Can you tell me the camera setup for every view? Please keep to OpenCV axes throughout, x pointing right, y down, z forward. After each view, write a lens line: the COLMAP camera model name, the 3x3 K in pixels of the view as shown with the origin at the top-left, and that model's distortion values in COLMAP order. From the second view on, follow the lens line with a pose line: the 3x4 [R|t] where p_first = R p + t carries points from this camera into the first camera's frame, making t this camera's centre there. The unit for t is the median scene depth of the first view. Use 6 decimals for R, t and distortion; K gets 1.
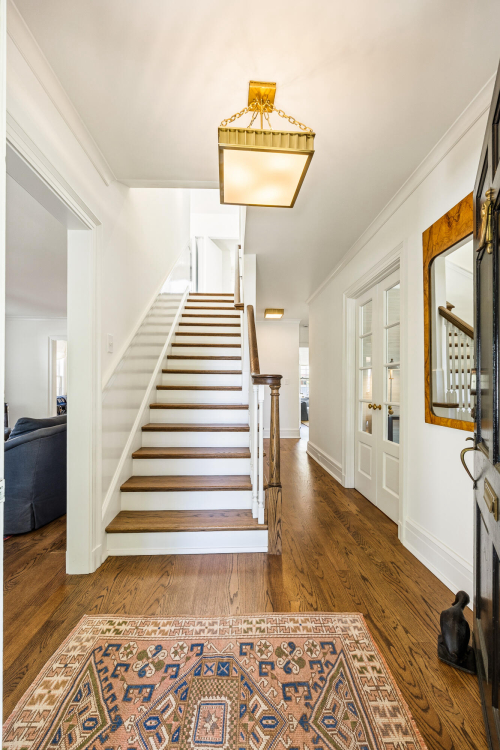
lens RADIAL K [[298.1, 0, 245.7], [0, 298.1, 383.1], [0, 0, 1]] dist [-0.009356, -0.000213]
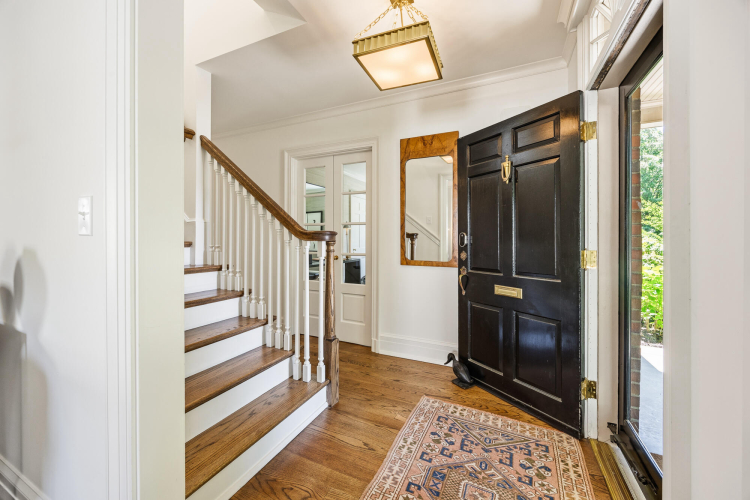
lens RADIAL K [[289.1, 0, 385.4], [0, 289.1, 237.8], [0, 0, 1]] dist [-0.001404, -0.000034]
pose [[0.438197, -0.001340, 0.898878, -0.871485], [-0.008225, 0.999951, 0.005500, -0.015433], [-0.898841, -0.009803, 0.438165, 0.479708]]
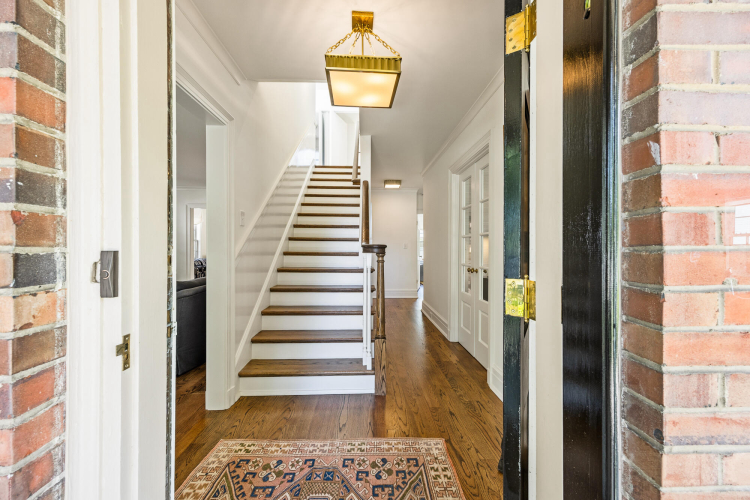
lens RADIAL K [[286.2, 0, 373.5], [0, 286.2, 246.5], [0, 0, 1]] dist [-0.002289, 0.000187]
pose [[0.999999, -0.001130, -0.000295, 0.085312], [0.001131, 0.999989, 0.004584, -0.030702], [0.000290, -0.004585, 0.999989, -0.173400]]
